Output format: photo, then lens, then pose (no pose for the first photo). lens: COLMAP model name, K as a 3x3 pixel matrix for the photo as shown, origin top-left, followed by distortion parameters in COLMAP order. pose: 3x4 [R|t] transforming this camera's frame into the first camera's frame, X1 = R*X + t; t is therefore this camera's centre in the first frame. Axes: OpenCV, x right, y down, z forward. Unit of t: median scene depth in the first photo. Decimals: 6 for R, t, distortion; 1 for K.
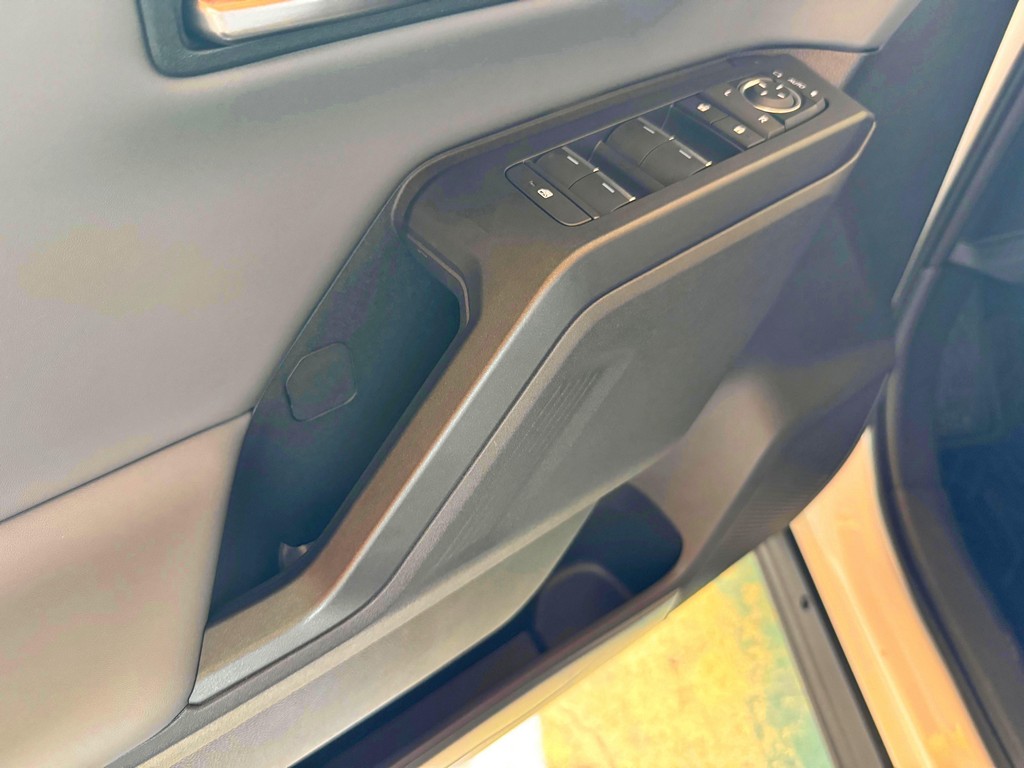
lens RADIAL K [[751.3, 0, 512.0], [0, 751.3, 384.0], [0, 0, 1]] dist [-0.003576, -0.003614]
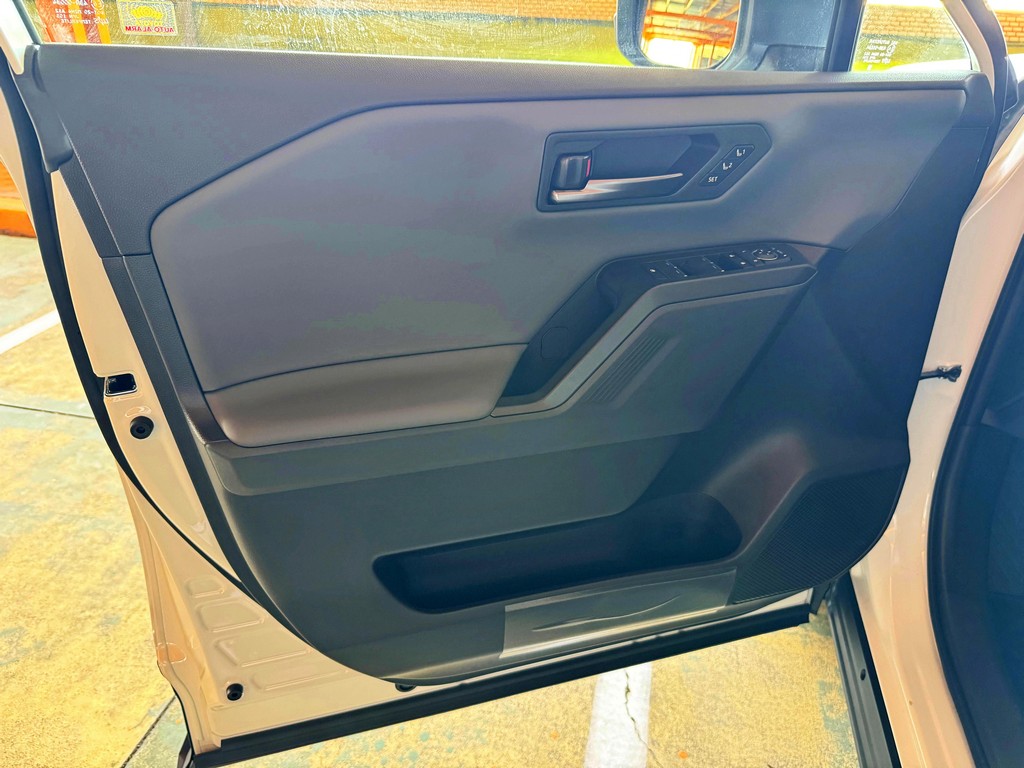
lens RADIAL K [[751.3, 0, 512.0], [0, 751.3, 384.0], [0, 0, 1]] dist [-0.003576, -0.003614]
pose [[0.955571, 0.122555, -0.268074, 0.260271], [-0.199670, 0.938153, -0.282845, 0.773354], [0.216830, 0.323805, 0.920943, -1.134947]]
